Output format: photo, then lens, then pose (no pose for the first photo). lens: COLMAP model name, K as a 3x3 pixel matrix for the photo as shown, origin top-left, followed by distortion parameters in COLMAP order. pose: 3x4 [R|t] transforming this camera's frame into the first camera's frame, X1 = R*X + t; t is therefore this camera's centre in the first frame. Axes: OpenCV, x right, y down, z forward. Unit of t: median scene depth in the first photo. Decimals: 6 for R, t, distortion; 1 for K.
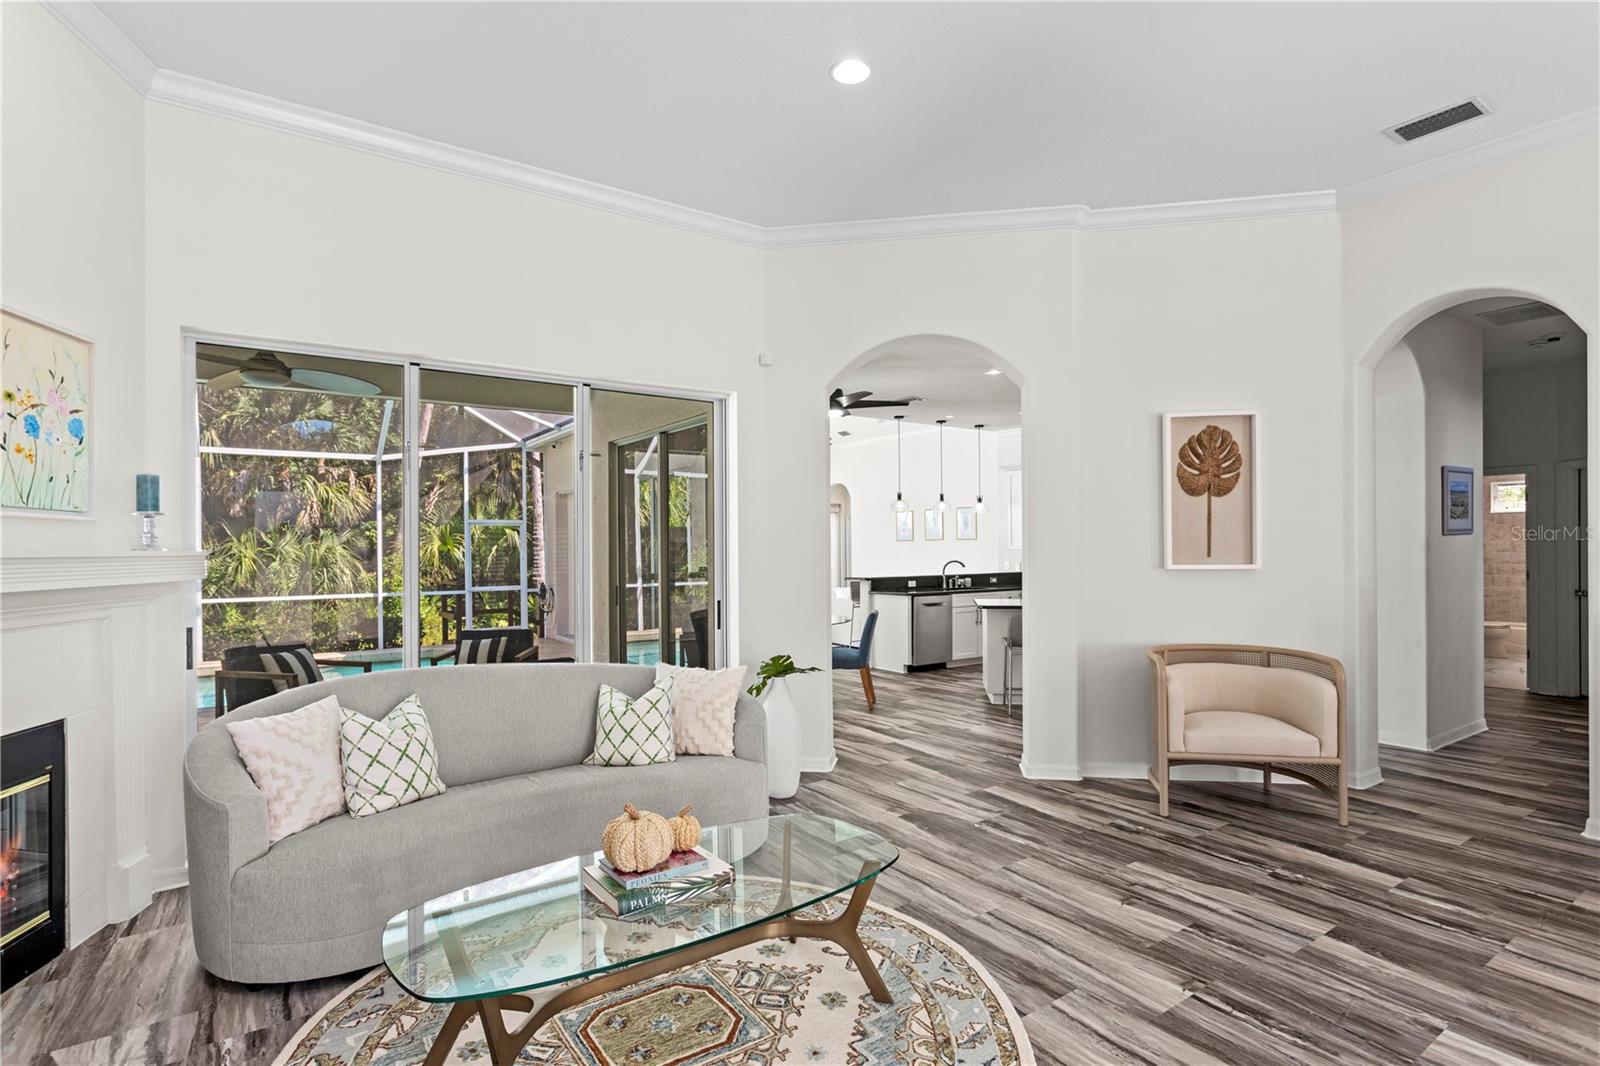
lens RADIAL K [[796.9, 0, 805.0], [0, 796.9, 539.8], [0, 0, 1]] dist [-0.014800, 0.006940]
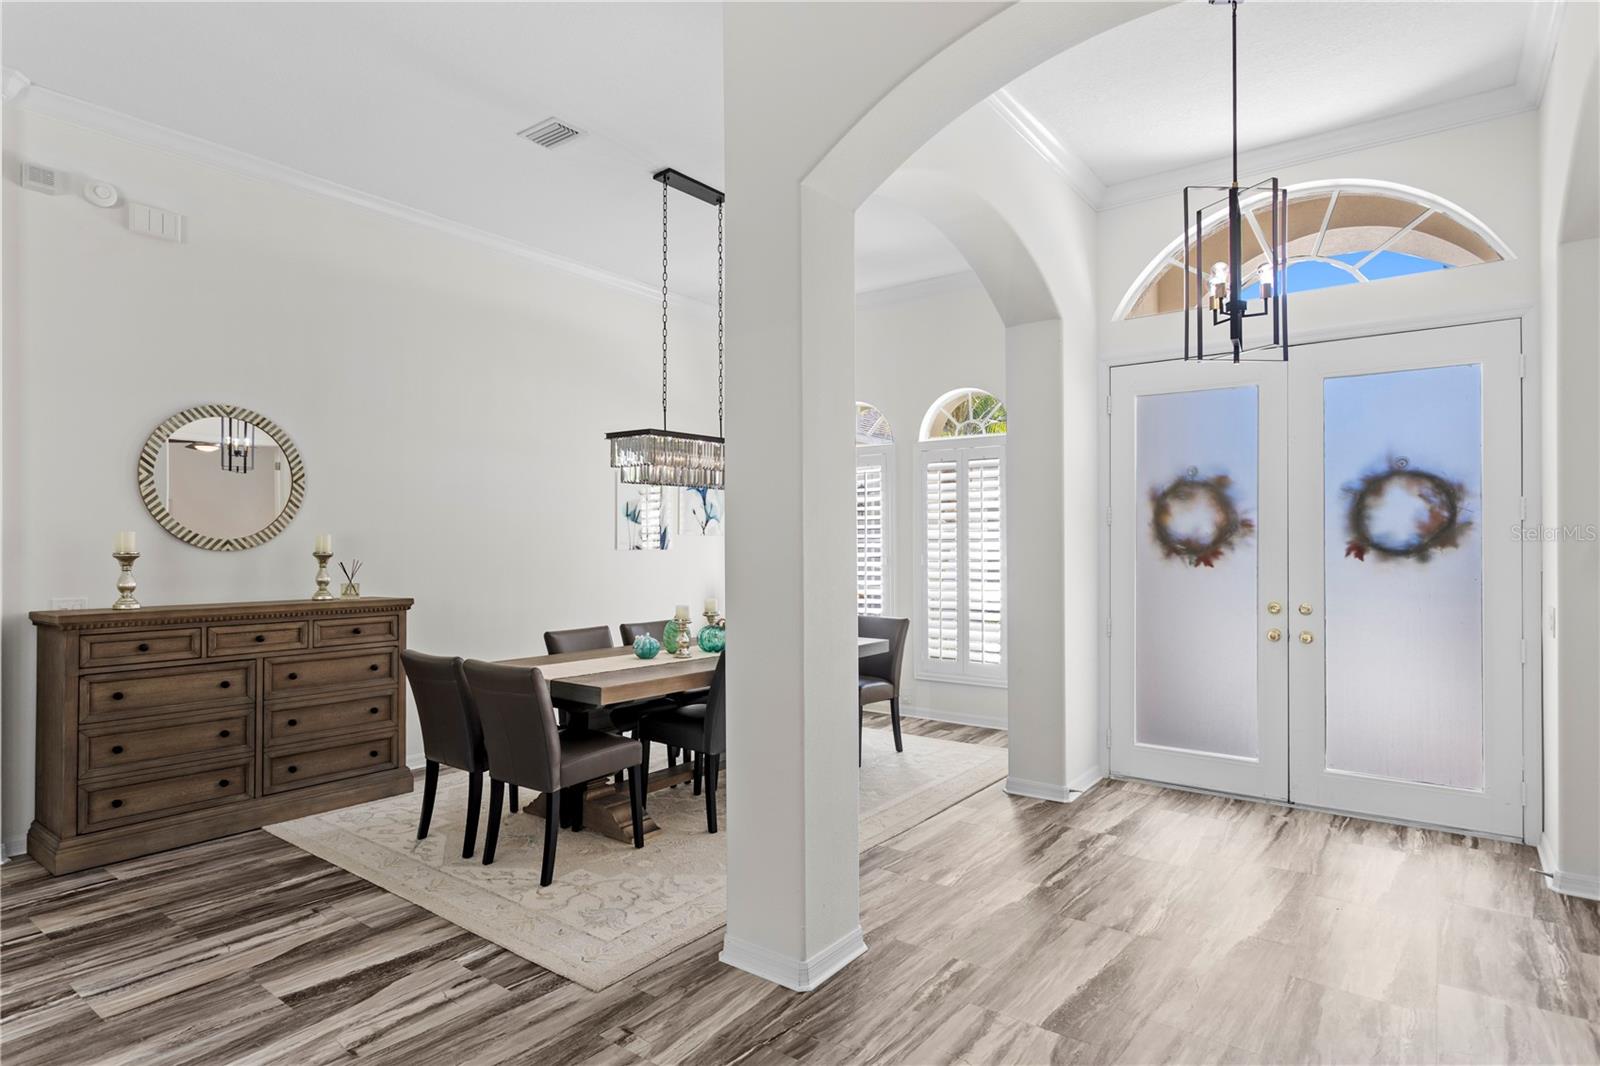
lens RADIAL K [[859.1, 0, 788.2], [0, 859.1, 535.1], [0, 0, 1]] dist [-0.001801, -0.000082]
pose [[-0.300572, 0.017289, 0.953602, -0.237595], [-0.005563, 0.999787, -0.019880, 0.014026], [-0.953743, -0.011280, -0.300412, 0.474664]]
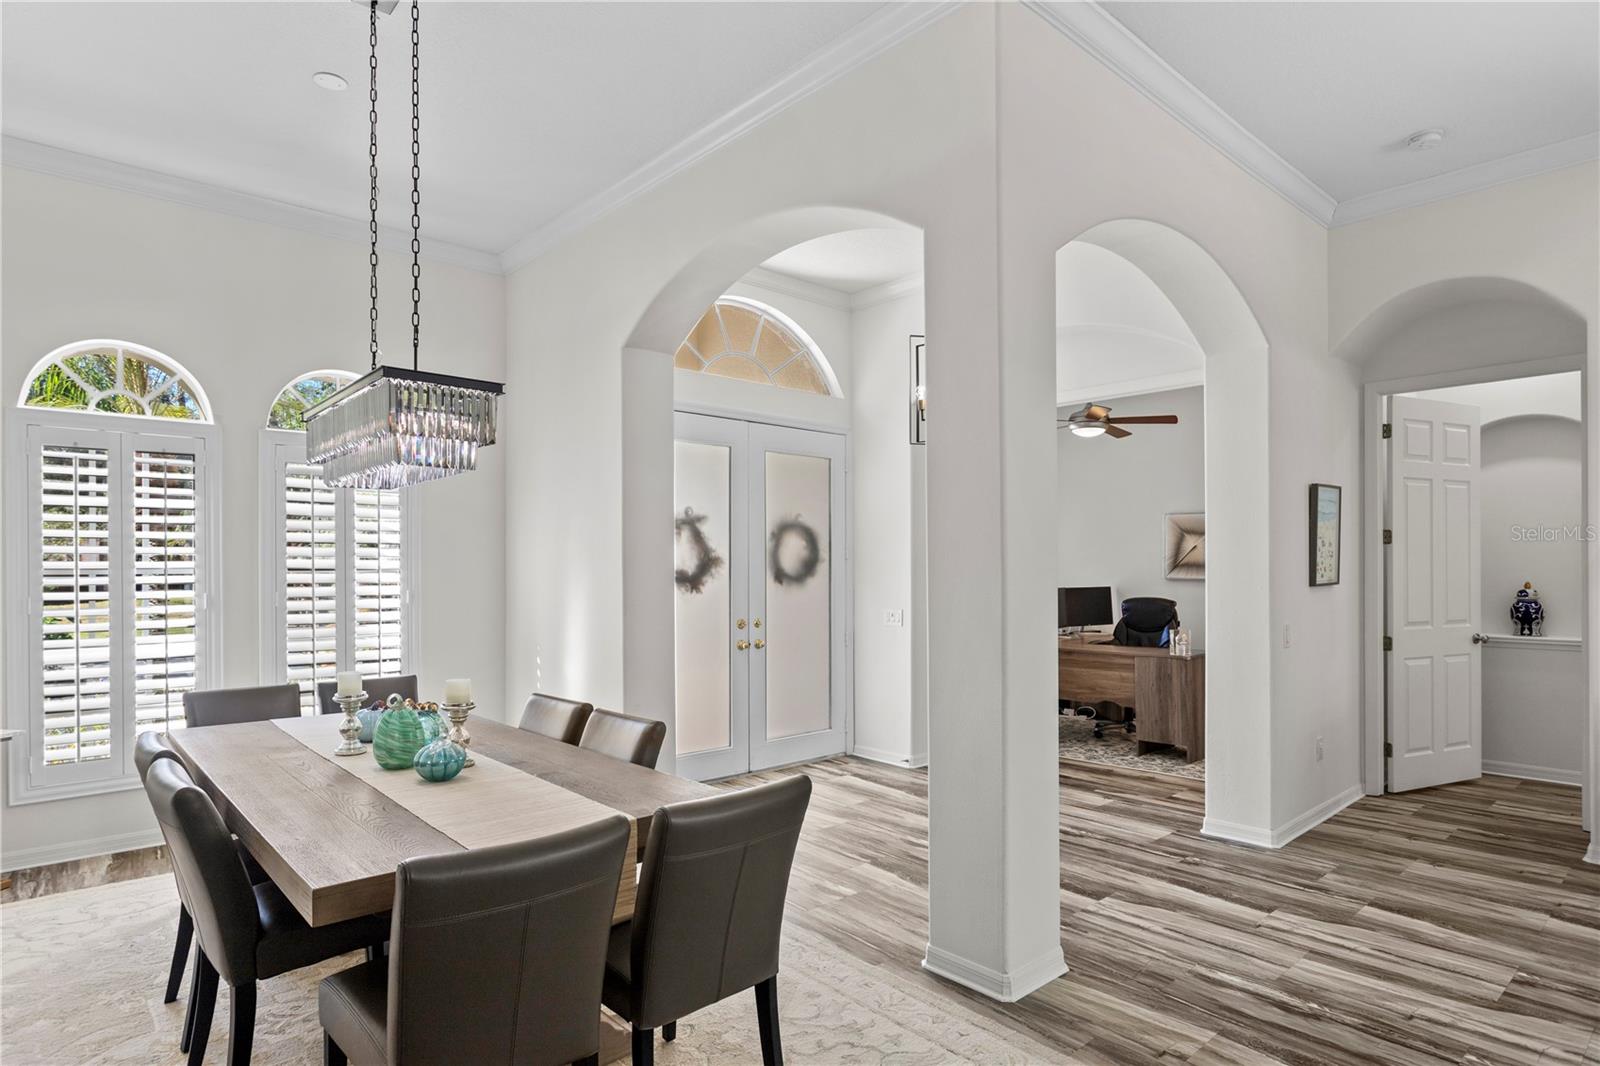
lens RADIAL K [[877.5, 0, 799.5], [0, 877.5, 590.5], [0, 0, 1]] dist [-0.005229, 0.003196]
pose [[-0.992638, 0.014436, -0.120252, 0.968562], [0.012646, 0.999798, 0.015638, 0.005137], [0.120453, 0.014002, -0.992620, 1.124177]]
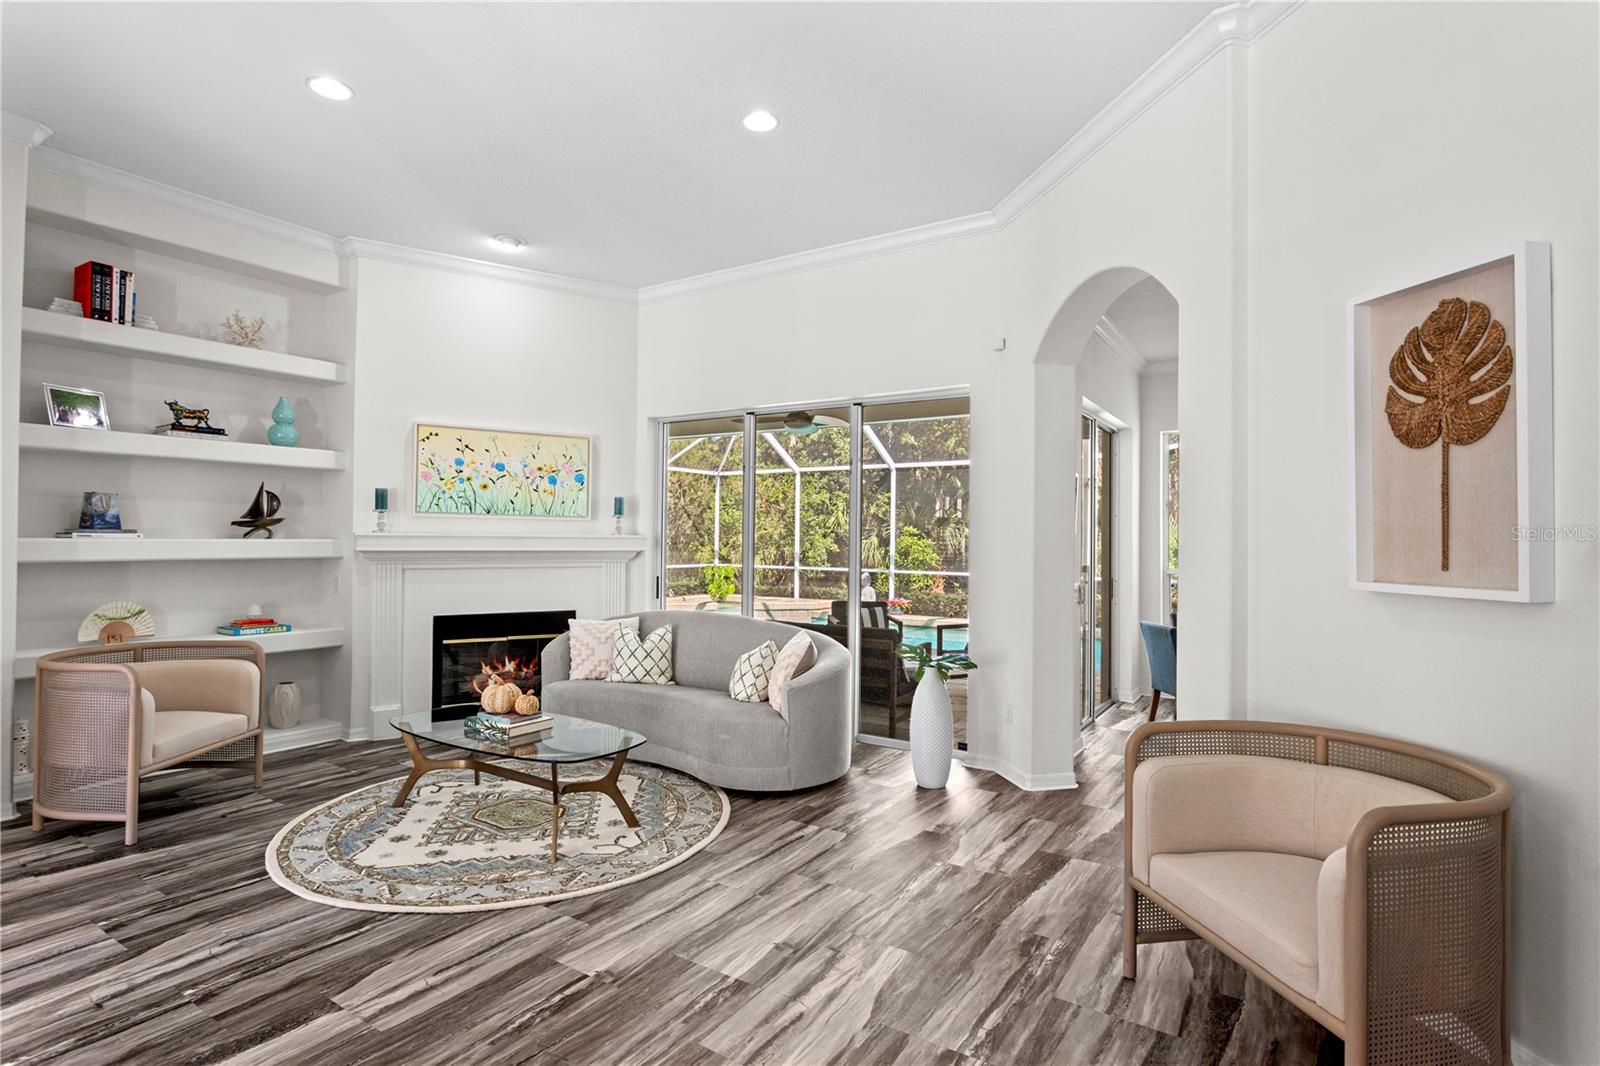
lens RADIAL K [[790.2, 0, 800.0], [0, 790.2, 533.0], [0, 0, 1]] dist [-0.004315, 0.000250]
pose [[0.373955, 0.007435, -0.927417, 1.206900], [-0.002595, 0.999972, 0.006970, -0.006843], [0.927443, -0.000200, 0.373964, 0.683674]]
